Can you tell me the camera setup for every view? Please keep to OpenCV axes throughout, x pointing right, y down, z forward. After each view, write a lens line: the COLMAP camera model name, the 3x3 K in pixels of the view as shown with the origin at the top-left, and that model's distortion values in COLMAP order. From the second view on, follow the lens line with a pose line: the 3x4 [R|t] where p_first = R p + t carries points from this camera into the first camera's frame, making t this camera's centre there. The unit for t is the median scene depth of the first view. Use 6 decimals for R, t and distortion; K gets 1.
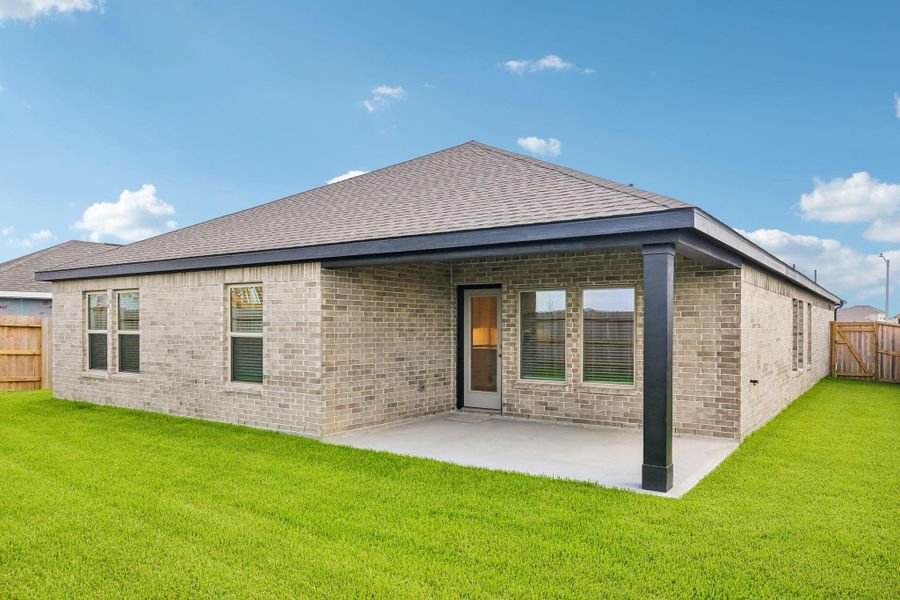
lens RADIAL K [[595.4, 0, 417.0], [0, 595.4, 302.0], [0, 0, 1]] dist [0.030839, 0.001424]
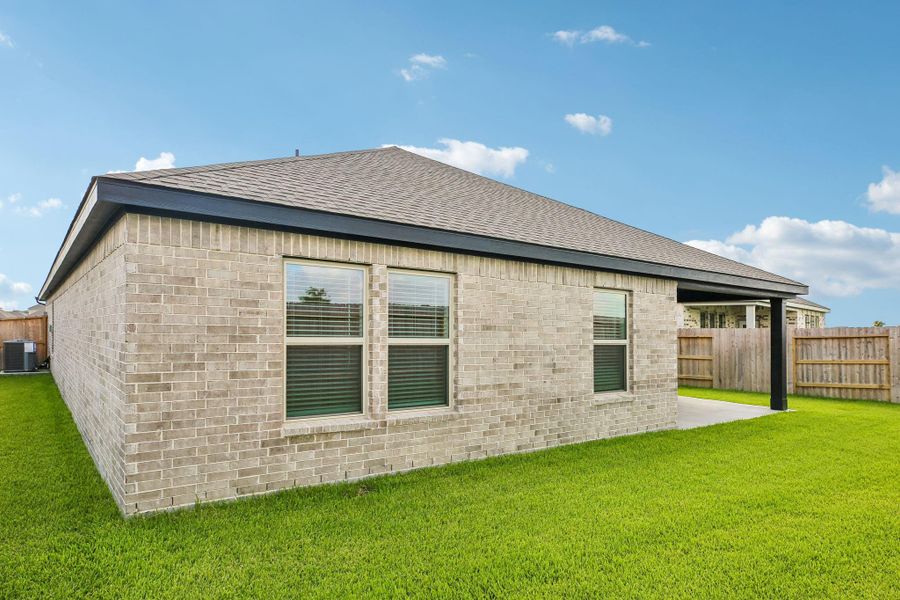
lens RADIAL K [[613.4, 0, 450.3], [0, 613.4, 279.3], [0, 0, 1]] dist [-0.007254, 0.000283]
pose [[0.255500, 0.077878, 0.963667, -1.249511], [-0.056915, 0.996233, -0.065420, 0.031290], [-0.965132, -0.038133, 0.258970, 0.946228]]
